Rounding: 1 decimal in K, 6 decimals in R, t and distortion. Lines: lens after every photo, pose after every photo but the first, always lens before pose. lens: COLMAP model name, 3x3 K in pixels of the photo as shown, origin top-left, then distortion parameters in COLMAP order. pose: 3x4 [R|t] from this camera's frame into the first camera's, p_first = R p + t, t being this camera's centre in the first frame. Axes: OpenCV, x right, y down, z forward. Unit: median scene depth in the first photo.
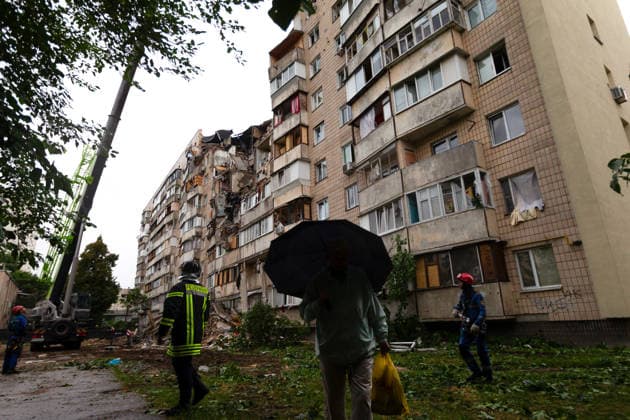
lens RADIAL K [[375.9, 0, 310.9], [0, 375.9, 210.8], [0, 0, 1]] dist [-0.019808, 0.016994]
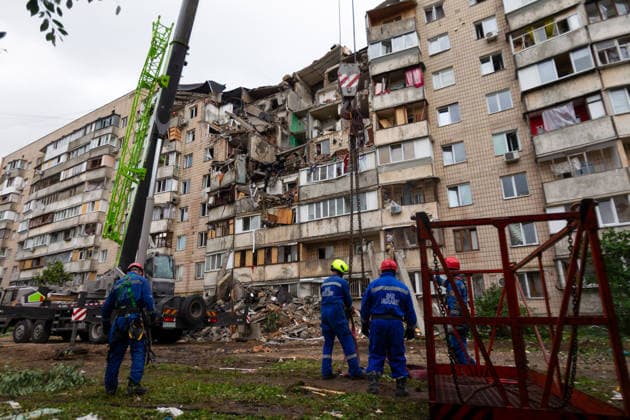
lens RADIAL K [[375.9, 0, 314.9], [0, 375.9, 211.3], [0, 0, 1]] dist [-0.019808, 0.016994]
pose [[0.895911, 0.152177, 0.417356, -0.504719], [-0.150969, 0.987878, -0.036125, 0.094303], [-0.417794, -0.030643, 0.908025, 0.222867]]
